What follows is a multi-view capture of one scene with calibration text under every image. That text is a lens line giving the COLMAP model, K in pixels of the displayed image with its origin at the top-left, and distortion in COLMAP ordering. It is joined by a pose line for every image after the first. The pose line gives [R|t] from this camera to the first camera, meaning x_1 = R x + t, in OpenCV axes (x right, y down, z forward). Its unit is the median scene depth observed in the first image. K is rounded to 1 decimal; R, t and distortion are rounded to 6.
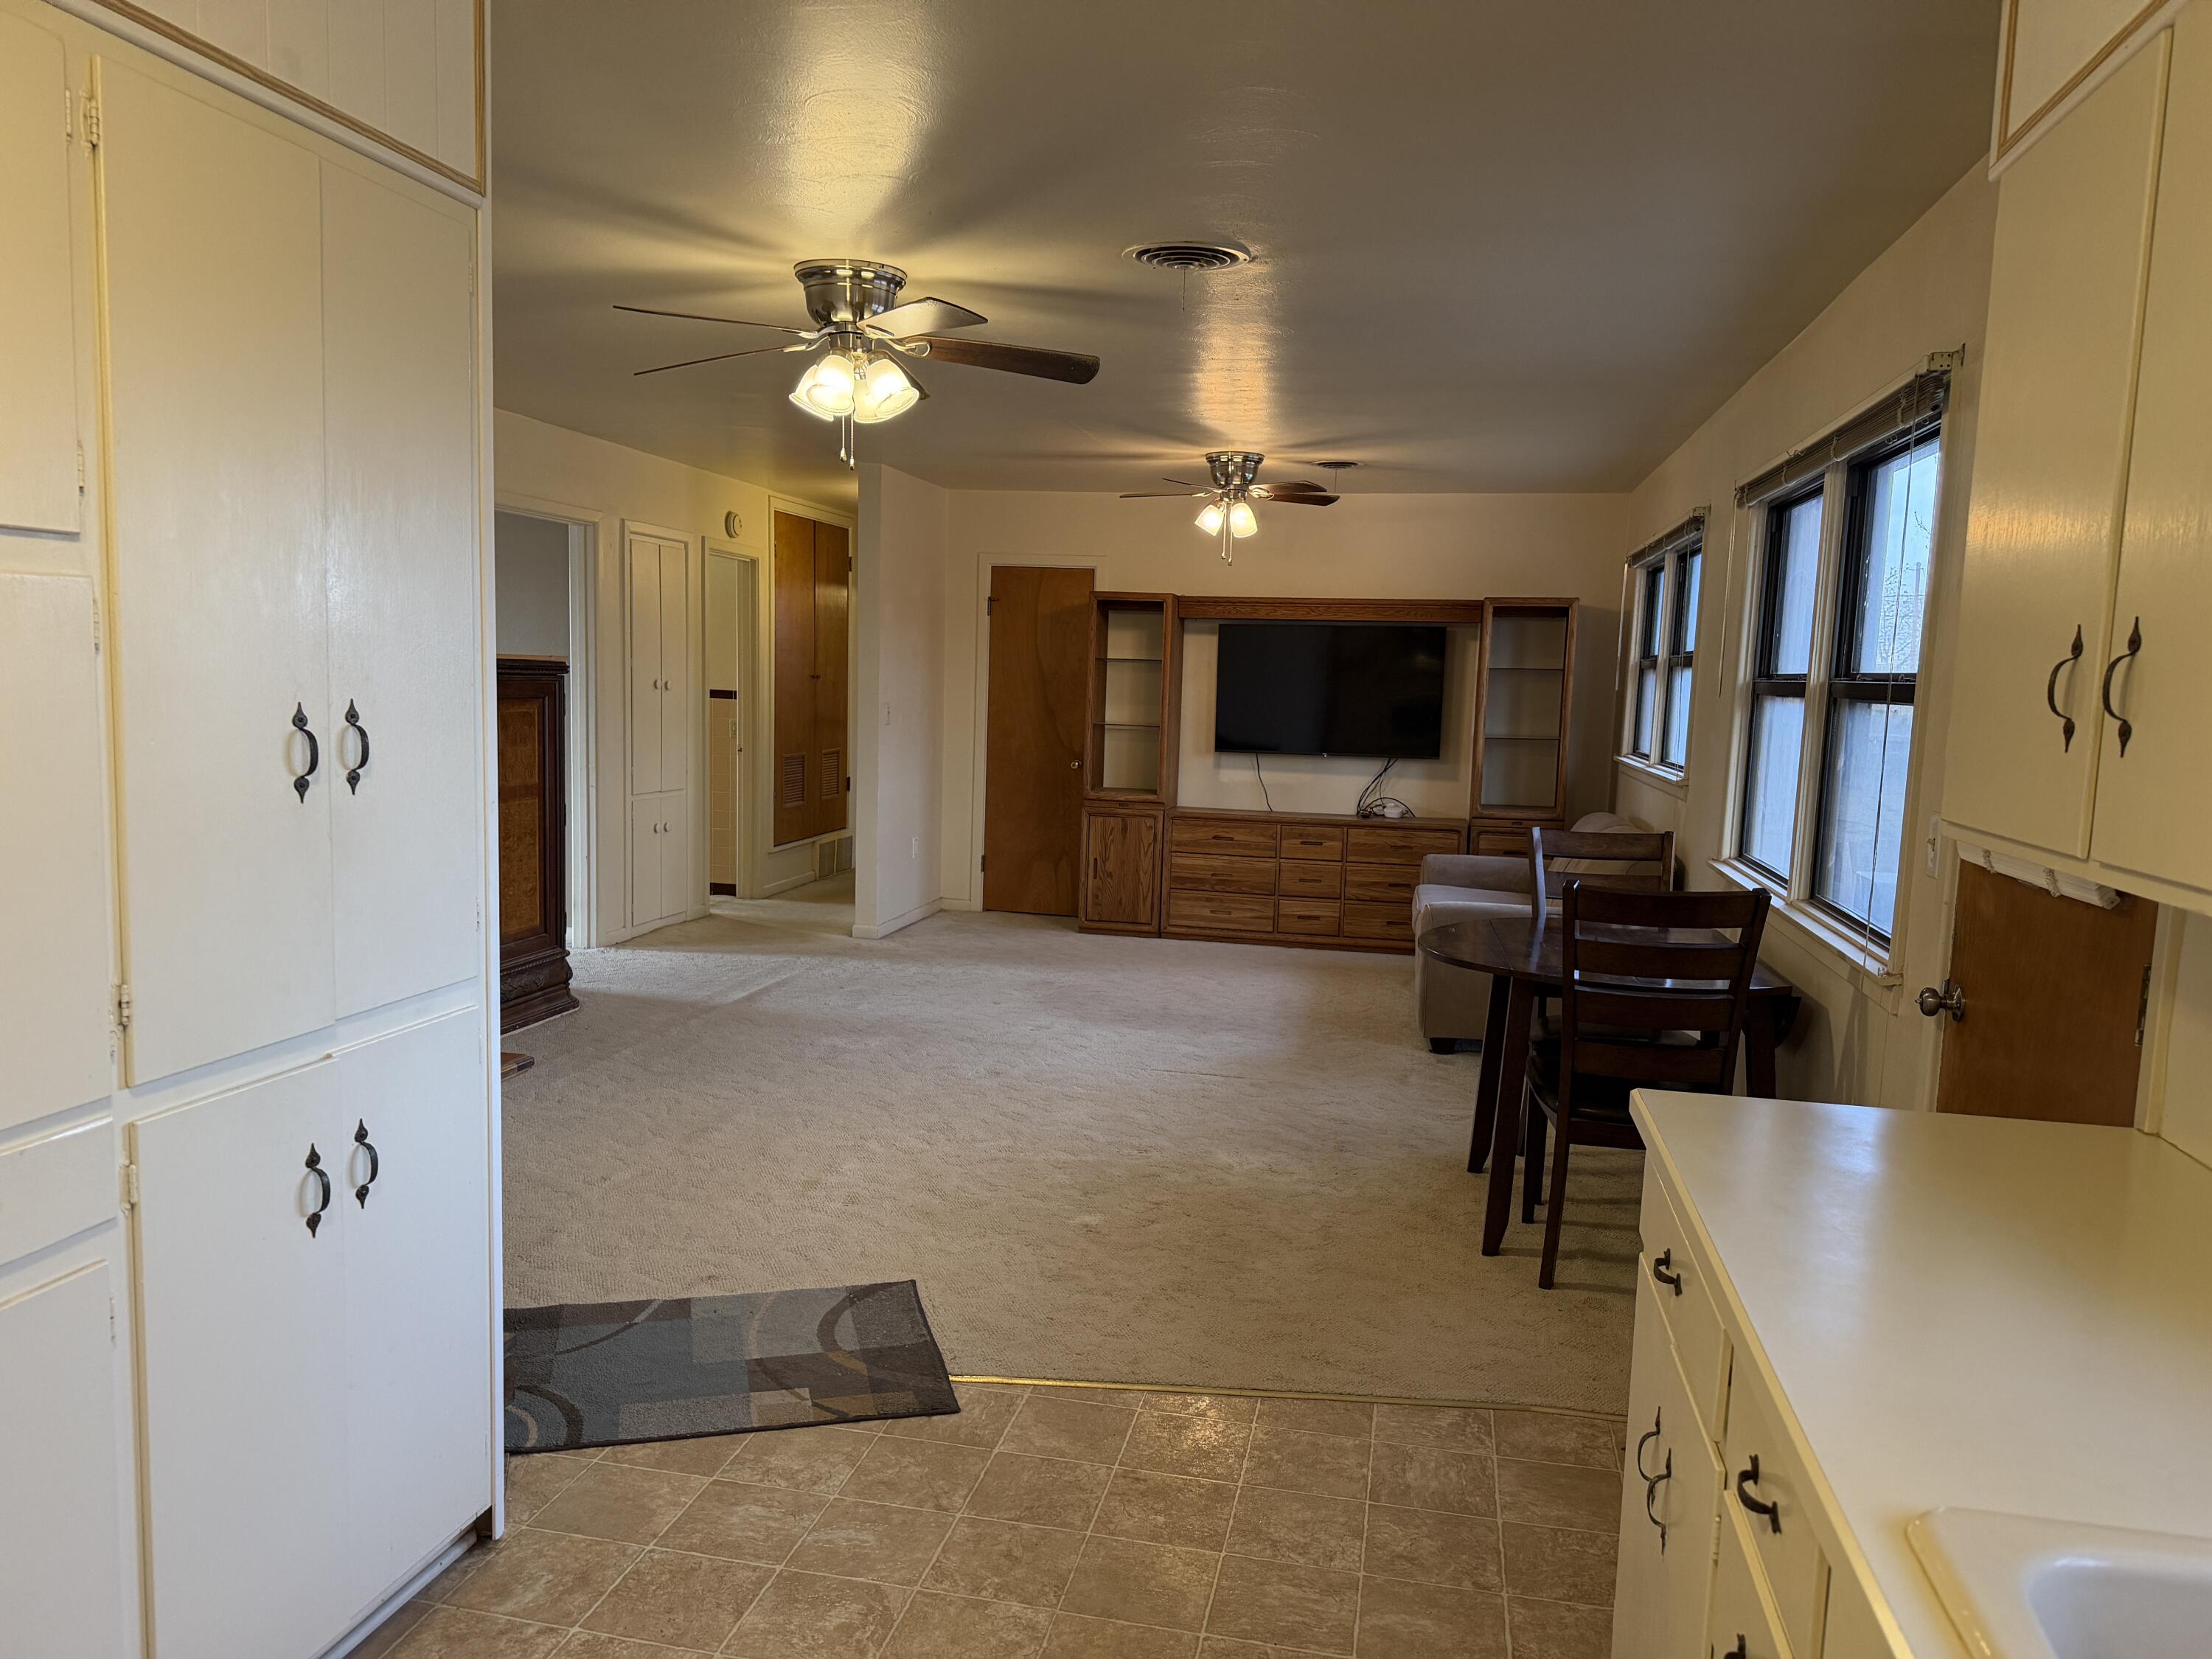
lens RADIAL K [[1547.2, 0, 1106.0], [0, 1547.2, 829.5], [0, 0, 1]] dist [0.144992, -0.240537]
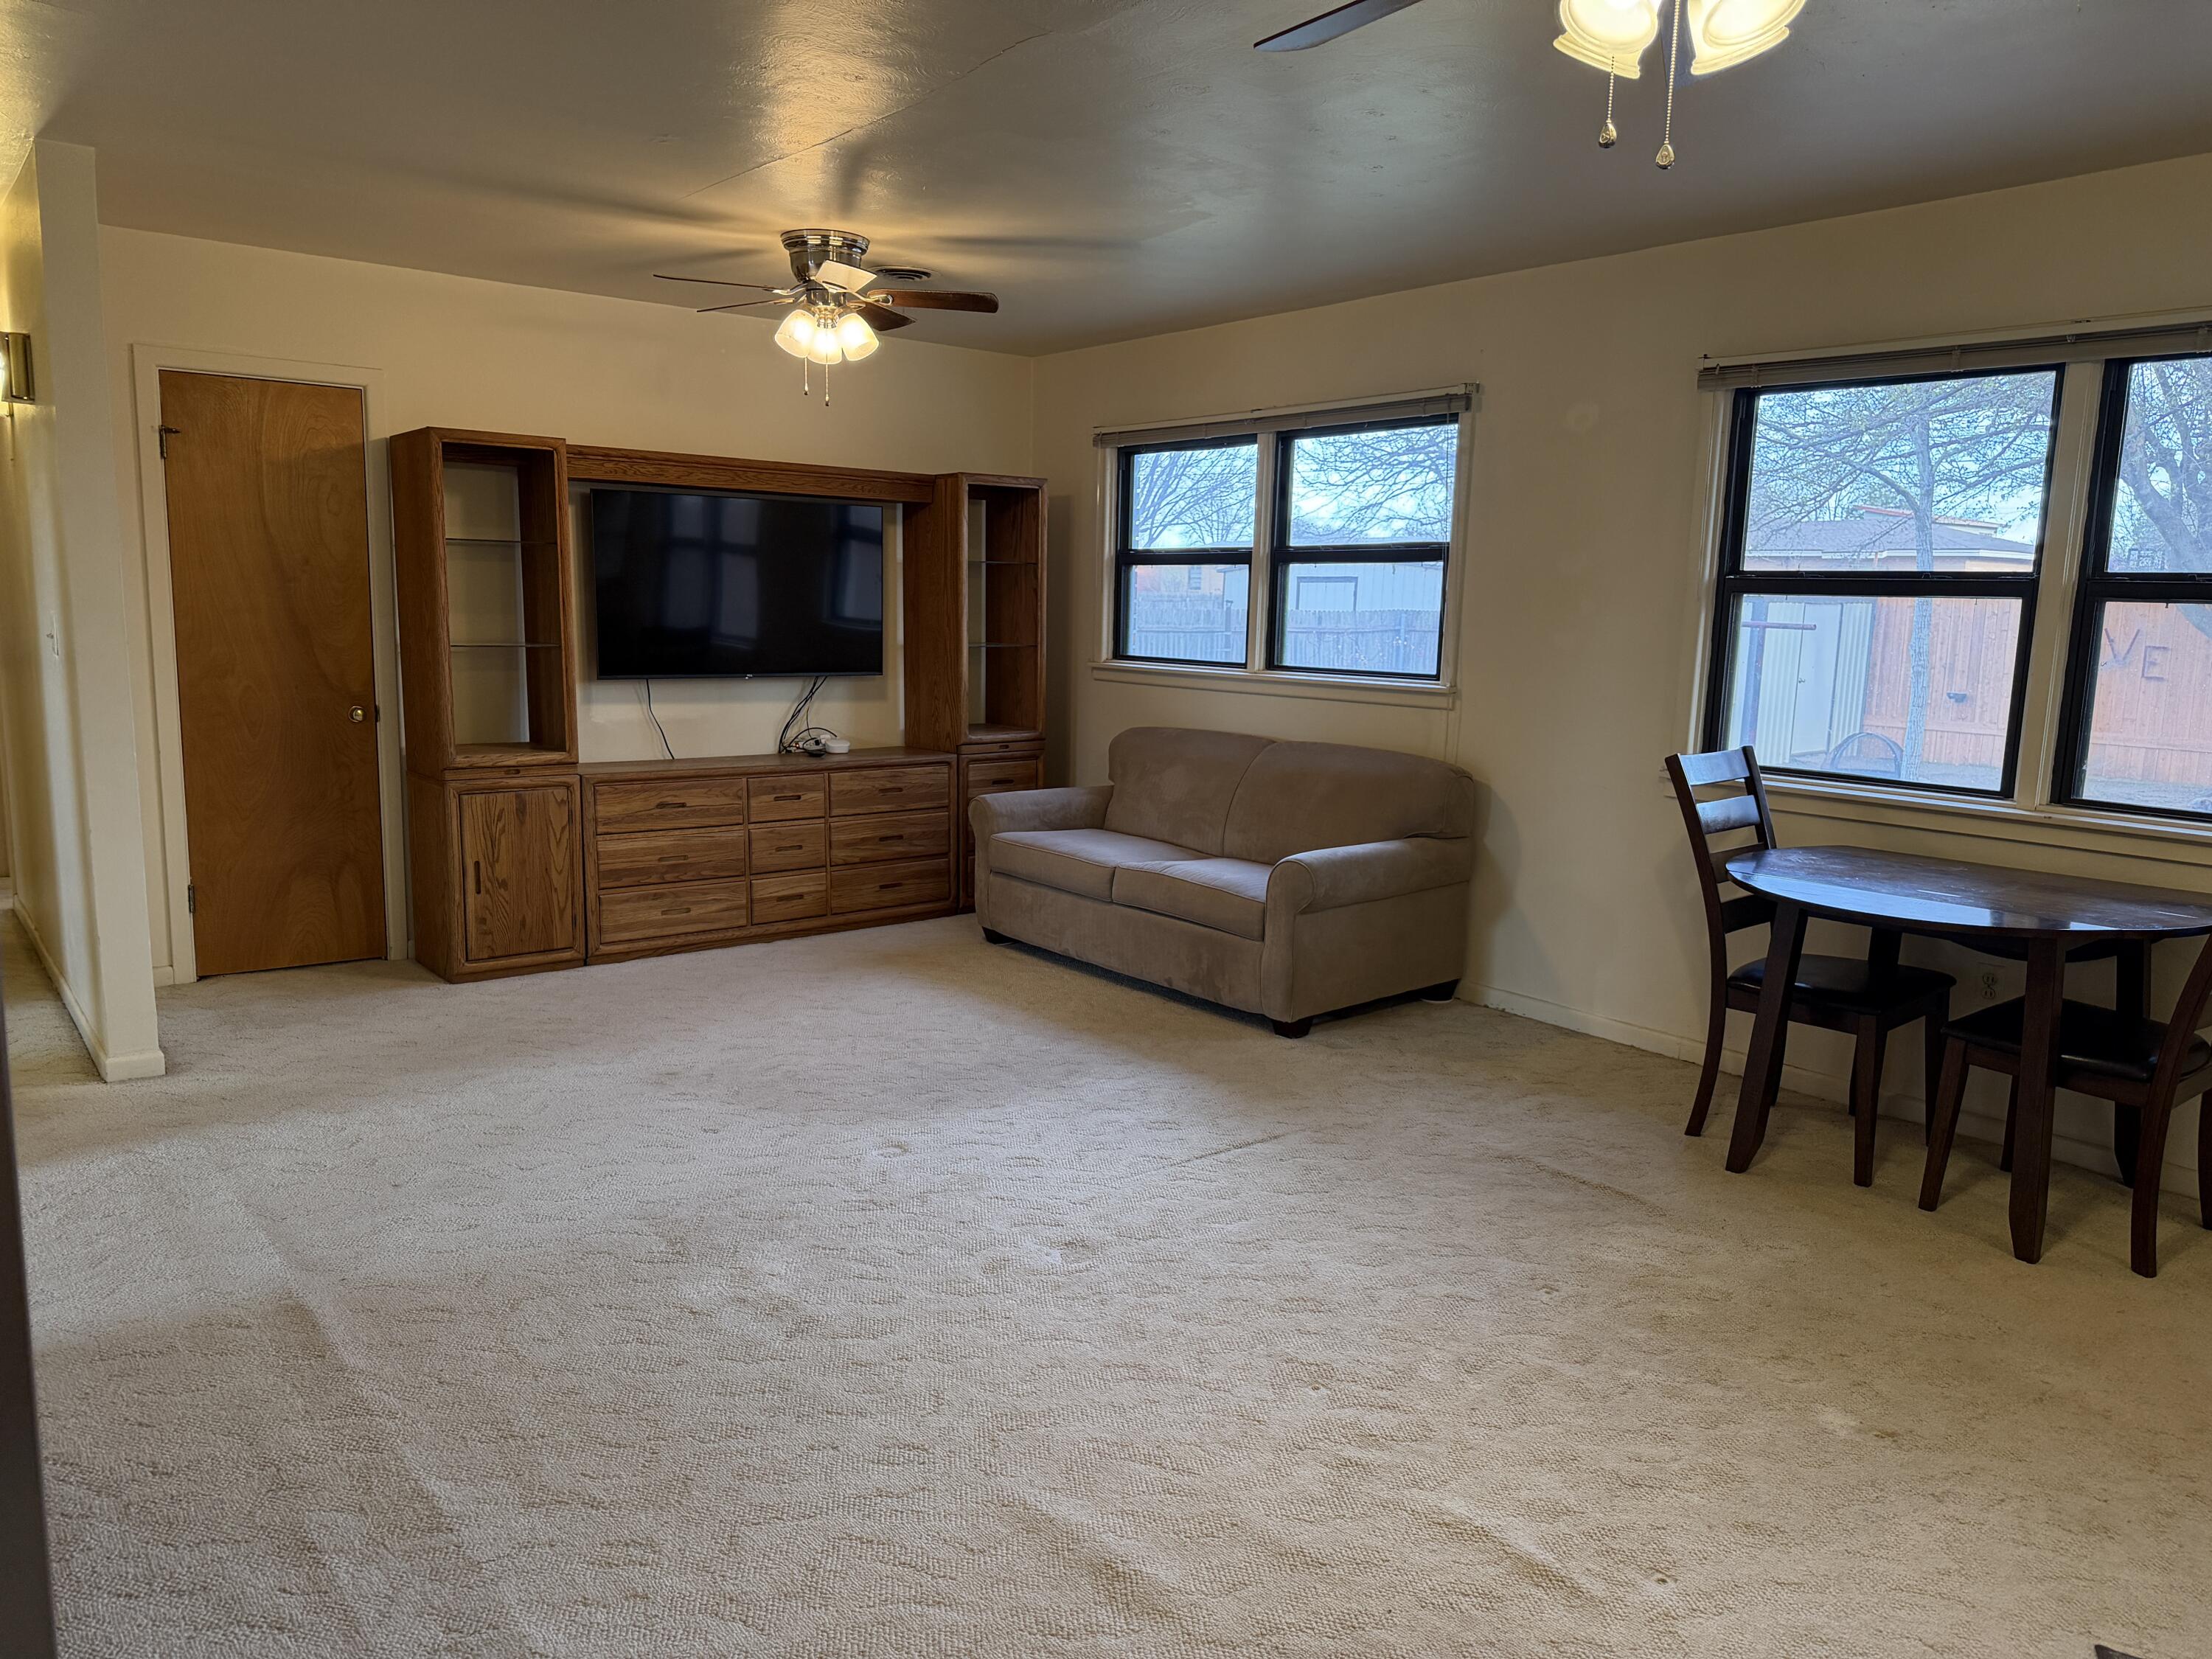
lens RADIAL K [[1547.2, 0, 1106.0], [0, 1547.2, 829.5], [0, 0, 1]] dist [0.144992, -0.240537]
pose [[0.634584, -0.132199, 0.761463, -0.336217], [0.076220, 0.991164, 0.108558, -0.045008], [-0.769086, -0.010851, 0.639053, 0.405886]]
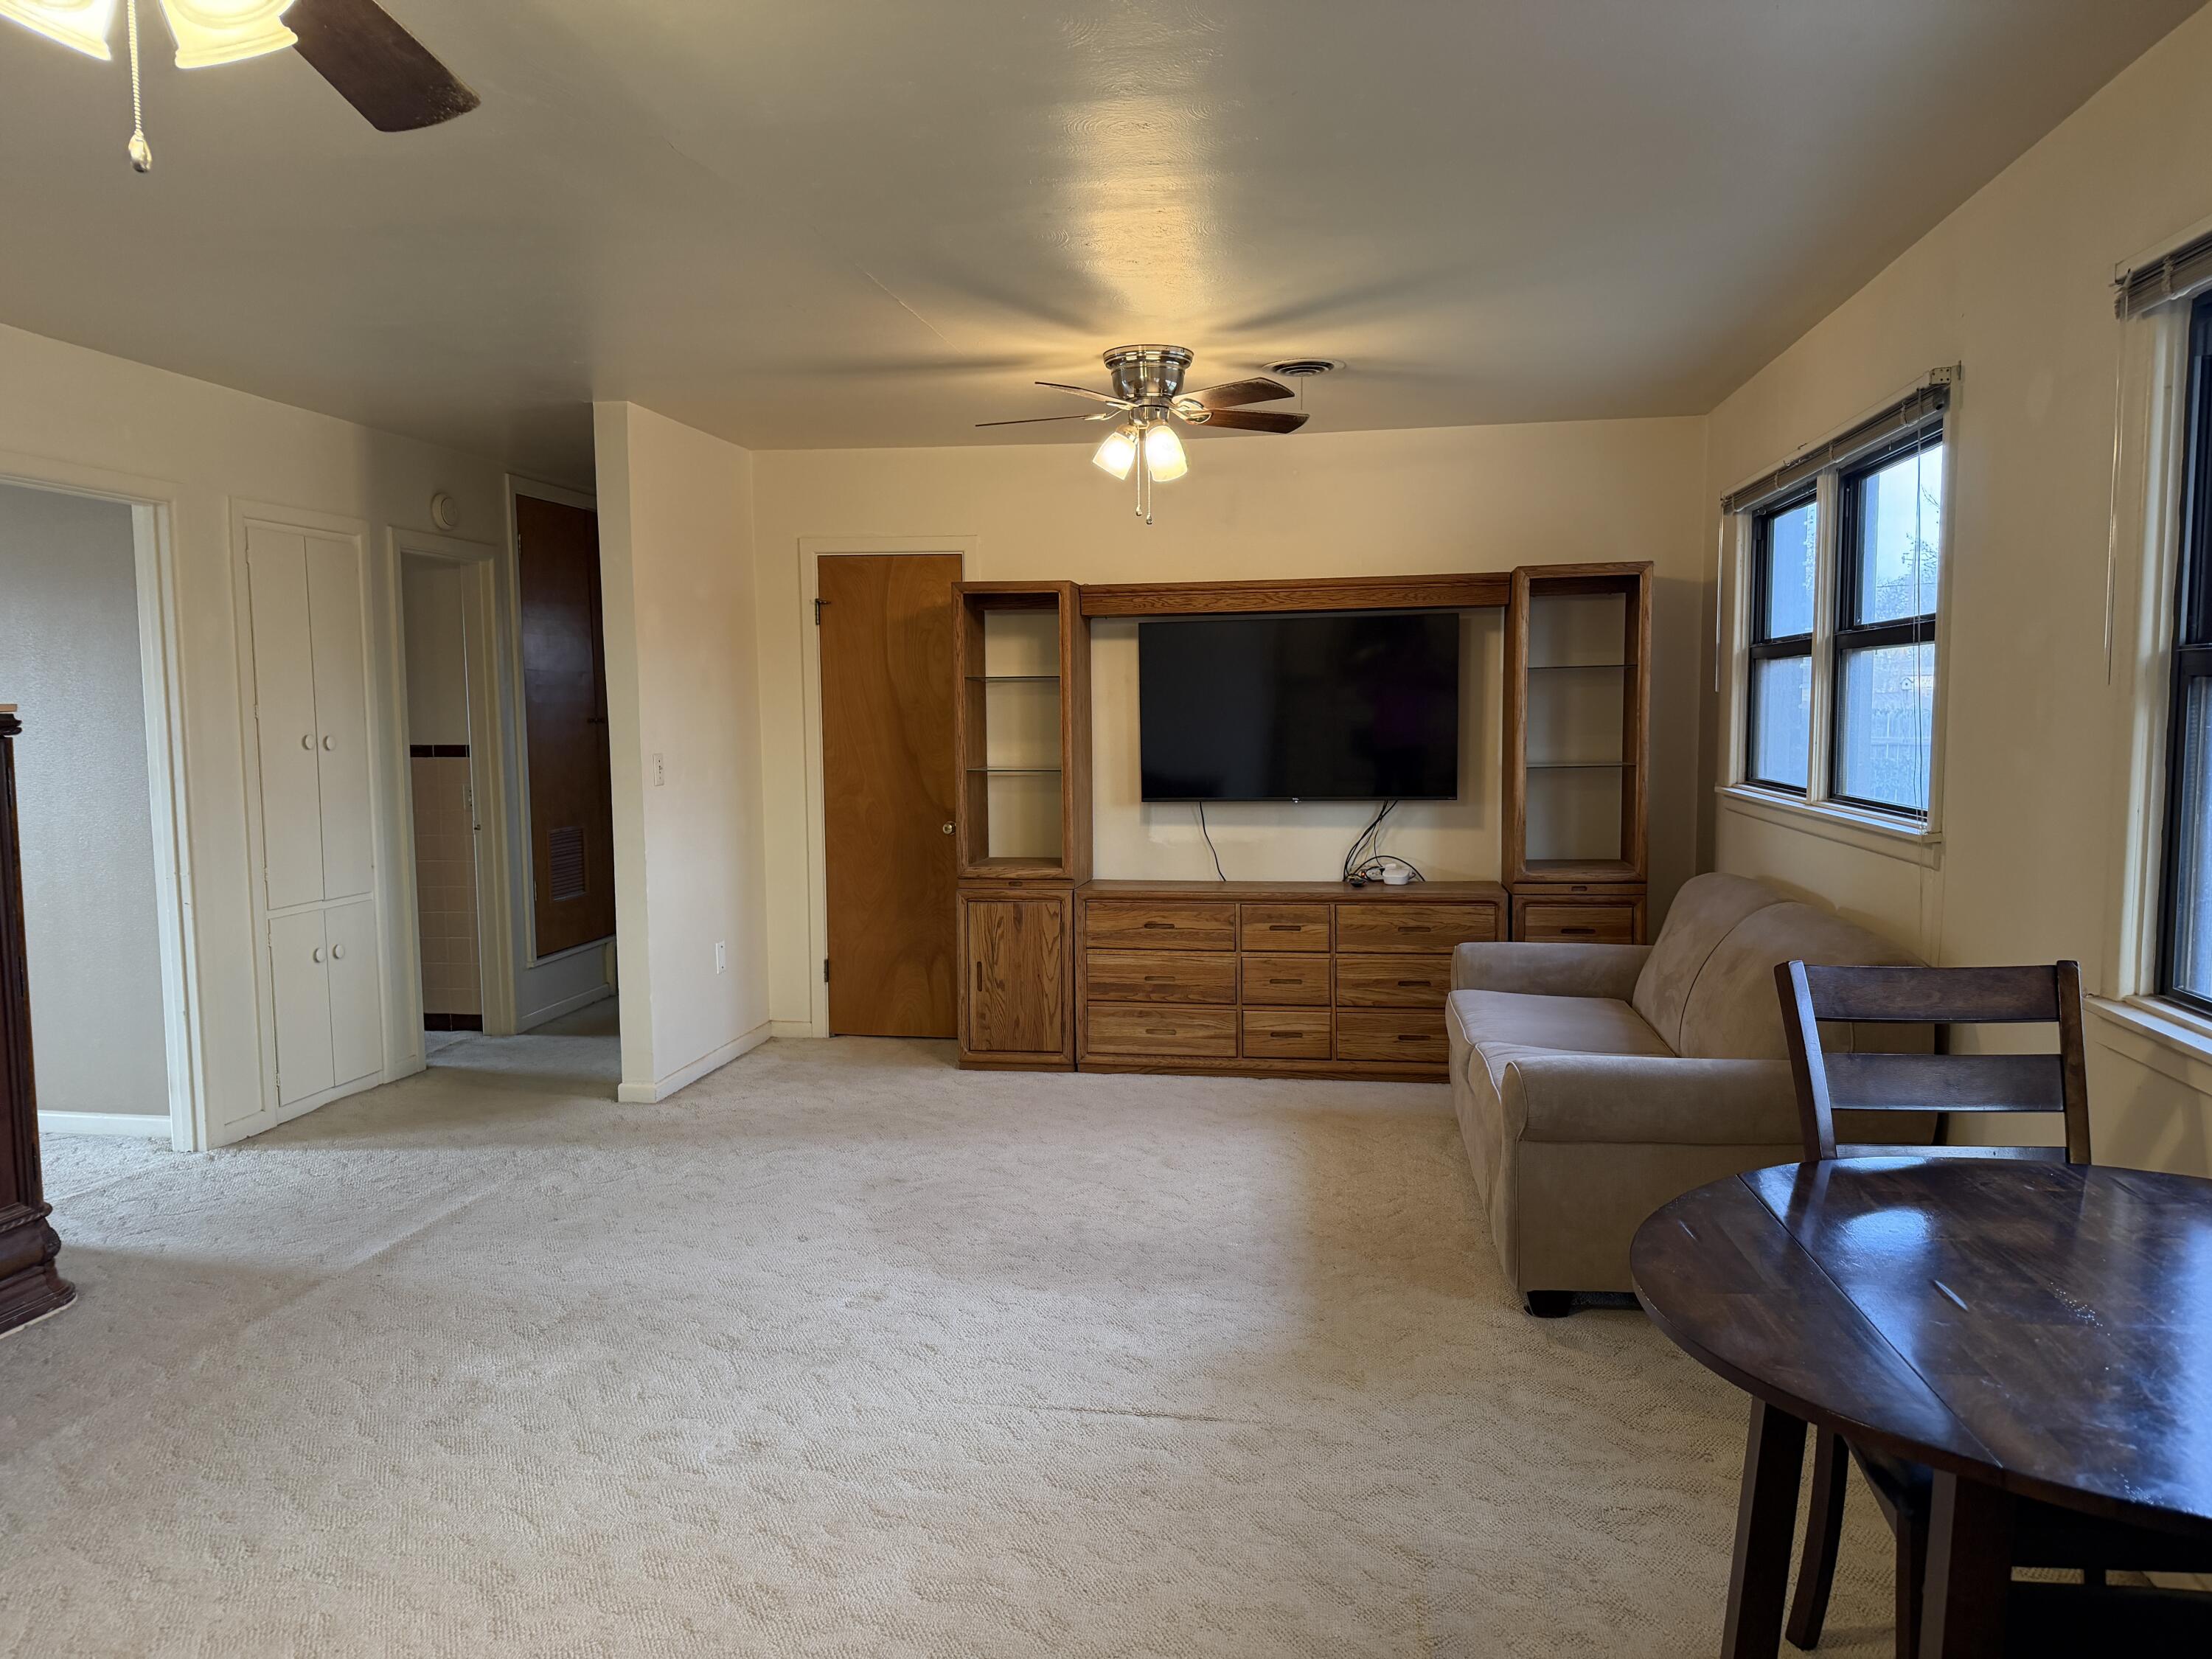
lens RADIAL K [[1547.2, 0, 1106.0], [0, 1547.2, 829.5], [0, 0, 1]] dist [0.144992, -0.240537]
pose [[0.998056, -0.045769, 0.042297, 0.024267], [0.046651, 0.998709, -0.020105, -0.025038], [-0.041322, 0.022039, 0.998903, 0.302069]]
